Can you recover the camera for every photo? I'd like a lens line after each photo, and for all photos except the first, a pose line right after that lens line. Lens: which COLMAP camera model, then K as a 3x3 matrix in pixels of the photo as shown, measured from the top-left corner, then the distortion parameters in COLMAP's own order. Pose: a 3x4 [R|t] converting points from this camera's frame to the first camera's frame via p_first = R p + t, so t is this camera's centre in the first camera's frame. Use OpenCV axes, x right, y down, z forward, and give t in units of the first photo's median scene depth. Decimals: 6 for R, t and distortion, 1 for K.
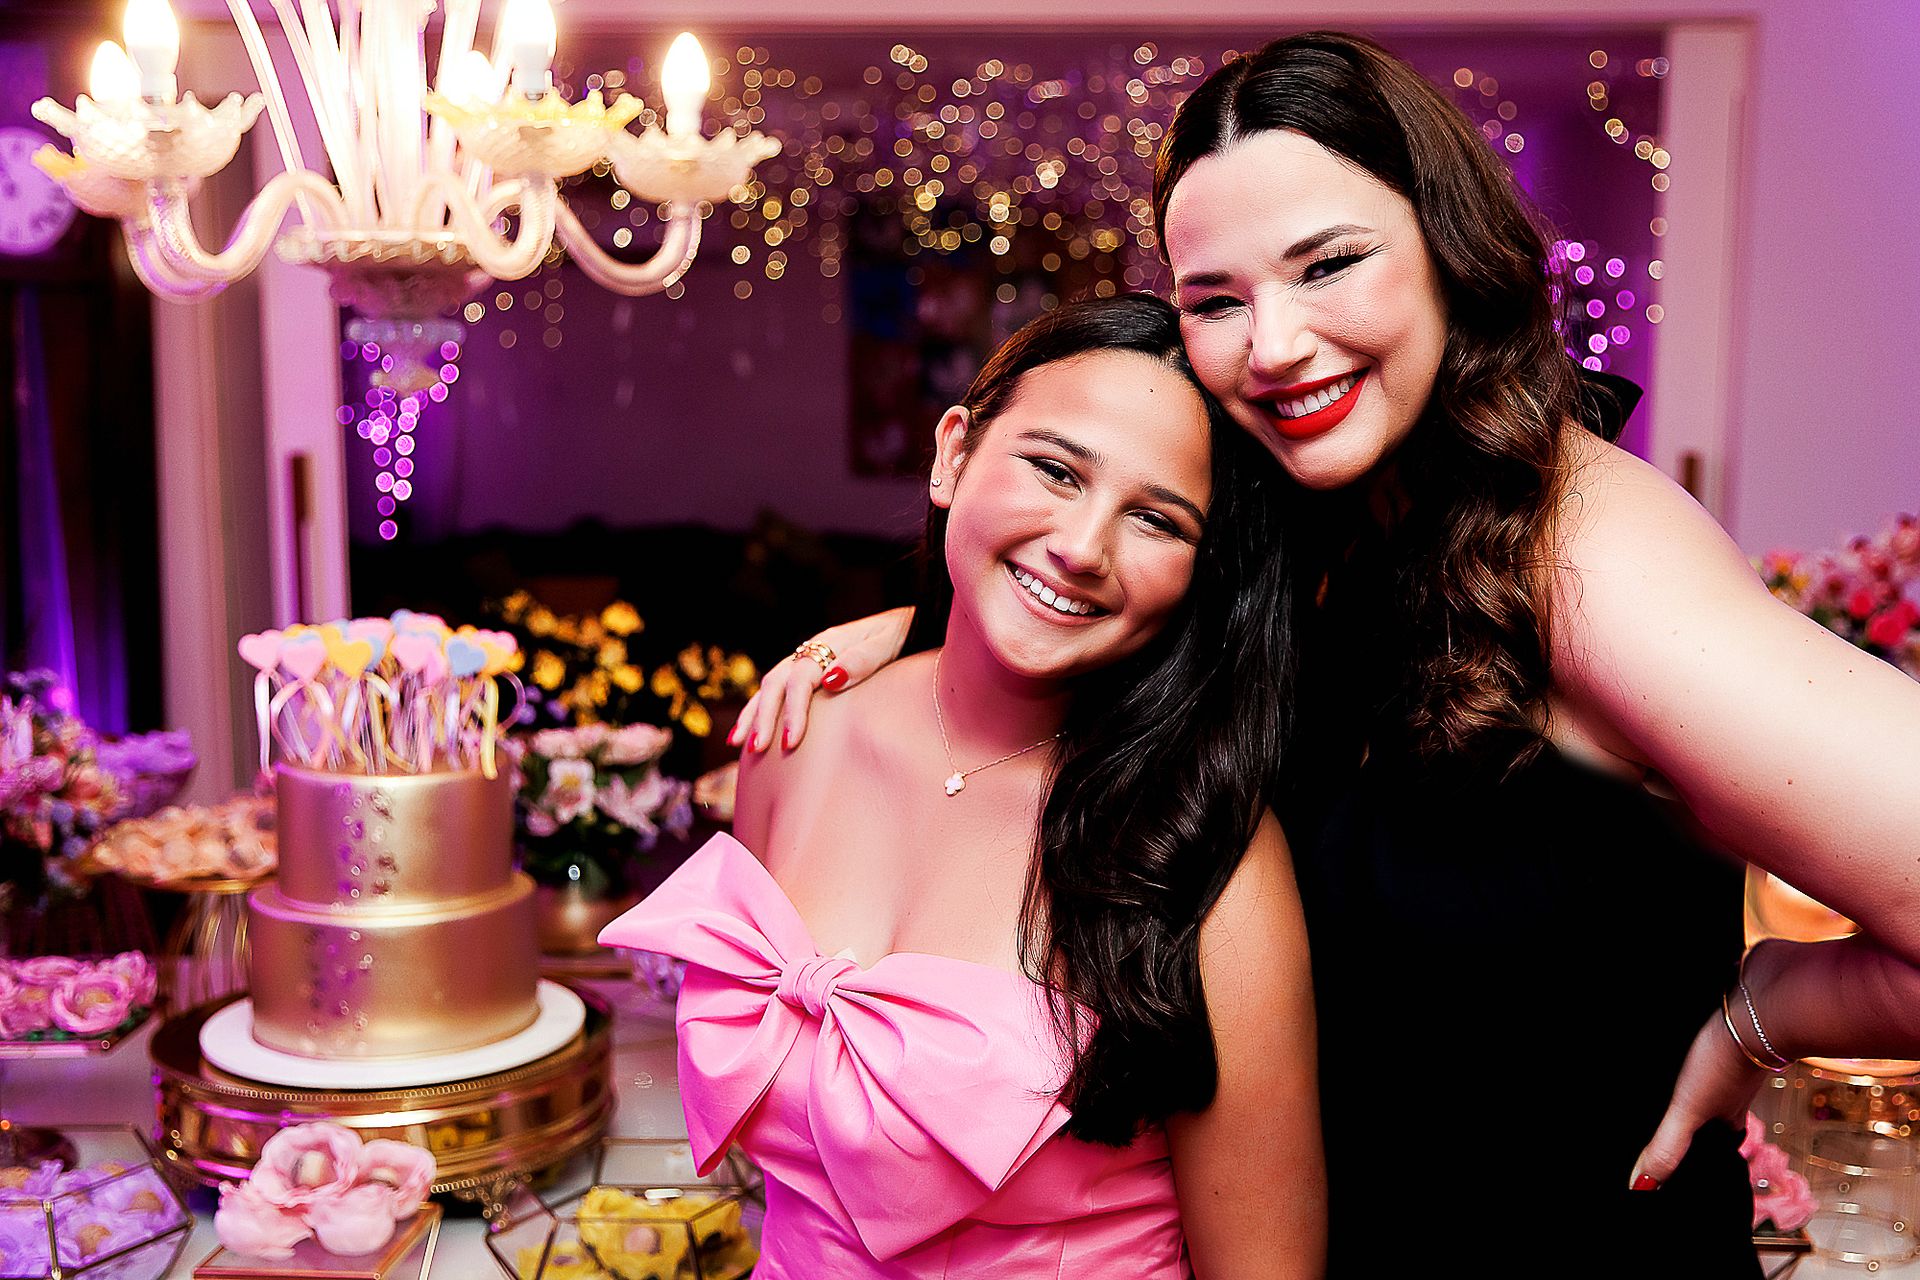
lens RADIAL K [[2084.8, 0, 959.6], [0, 2084.8, 713.4], [0, 0, 1]] dist [0.009172, -0.003889]
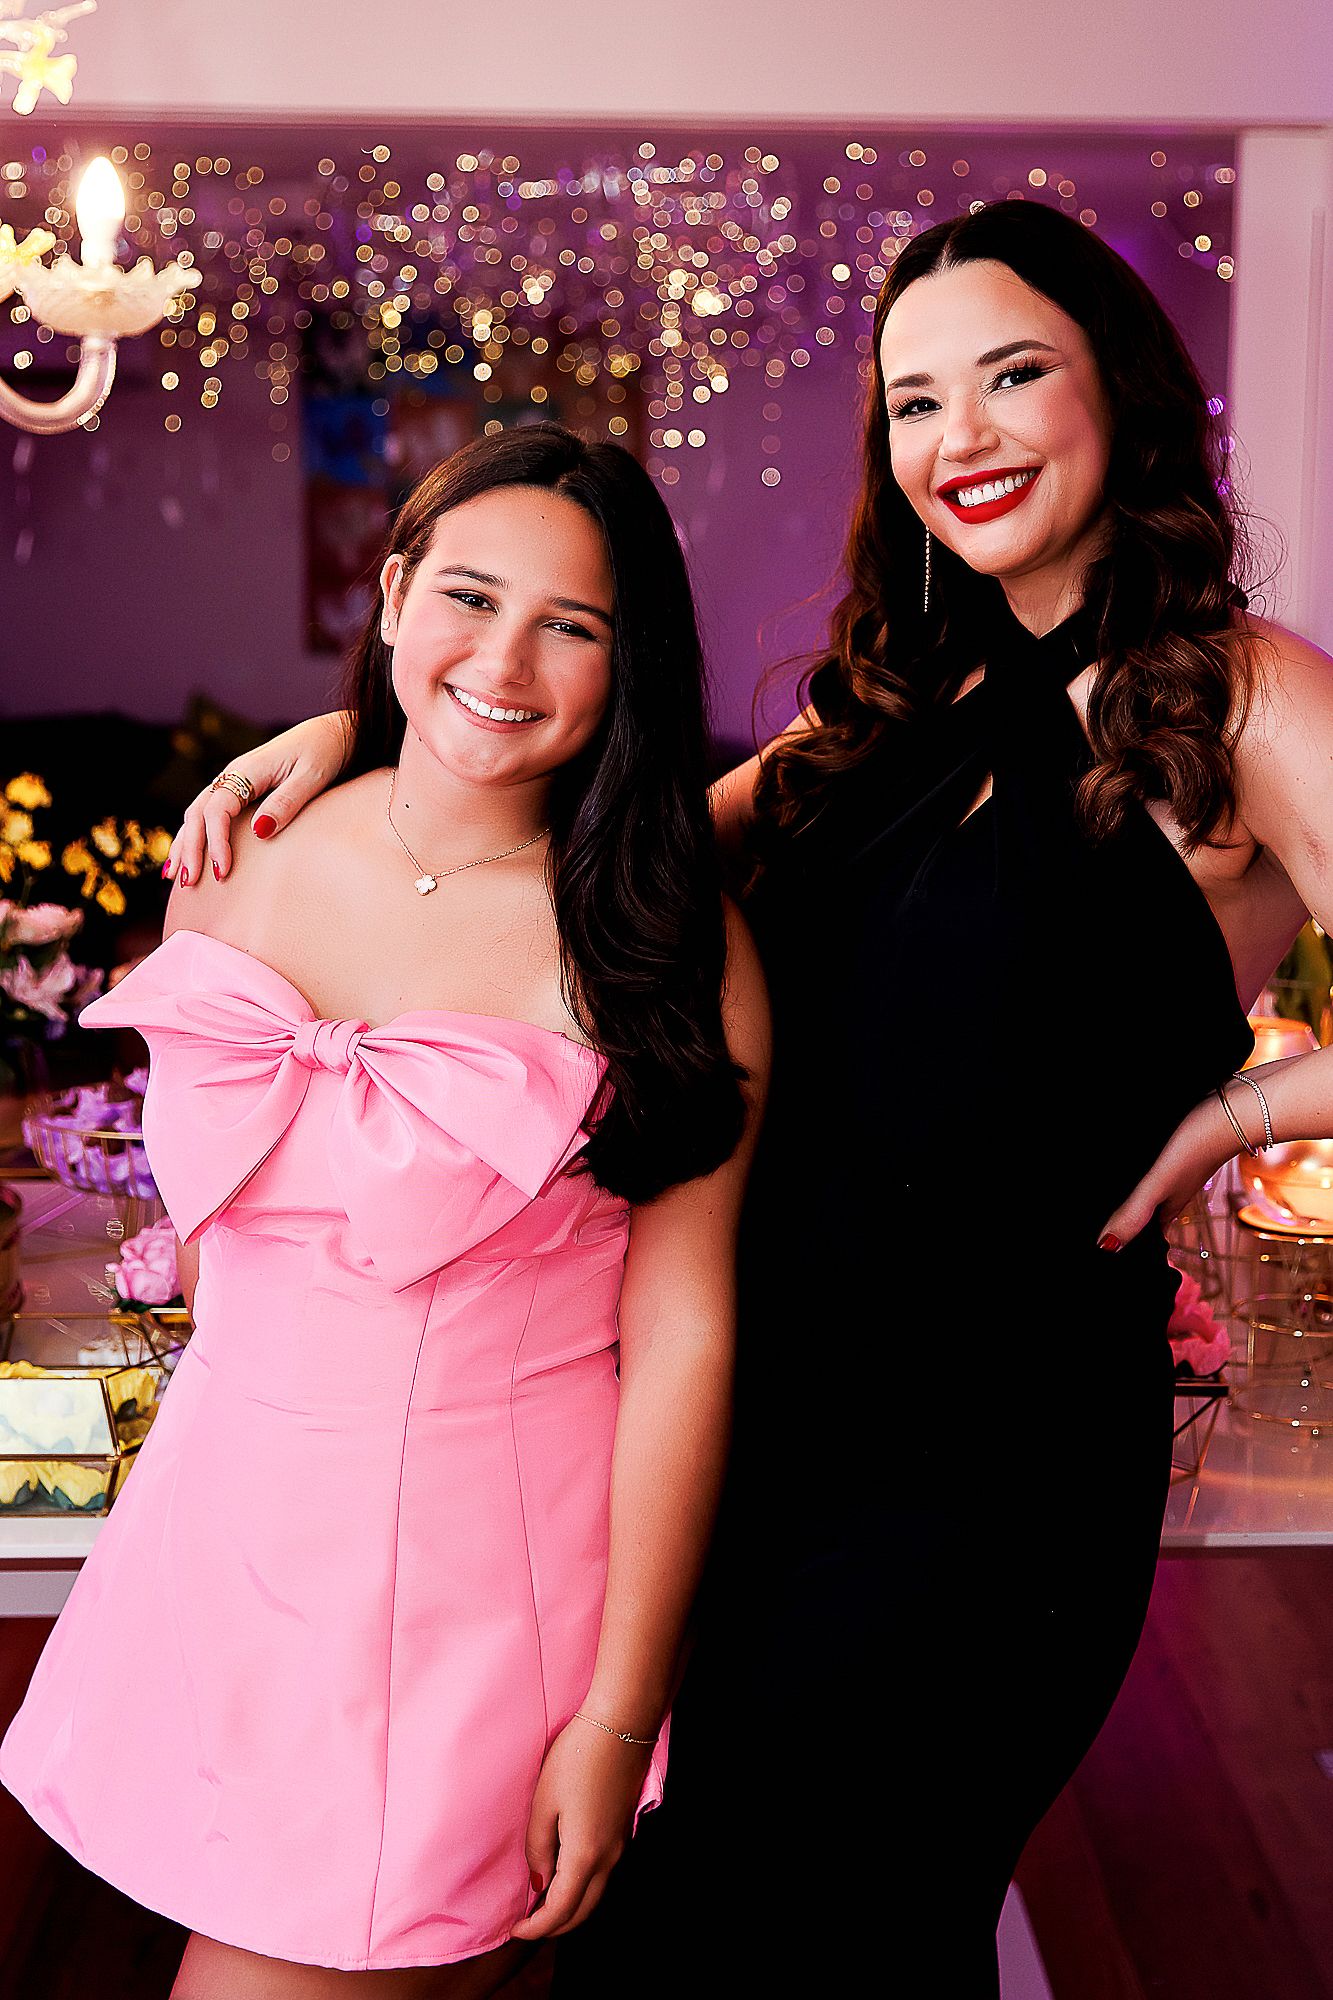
lens RADIAL K [[3206.3, 0, 666.5], [0, 3206.3, 1000.0], [0, 0, 1]] dist [-0.014173, 0.096016]
pose [[0.998978, -0.001068, 0.045191, 0.040039], [0.001899, 0.999830, -0.018362, 0.055891], [-0.045163, 0.018429, 0.998810, -0.309679]]
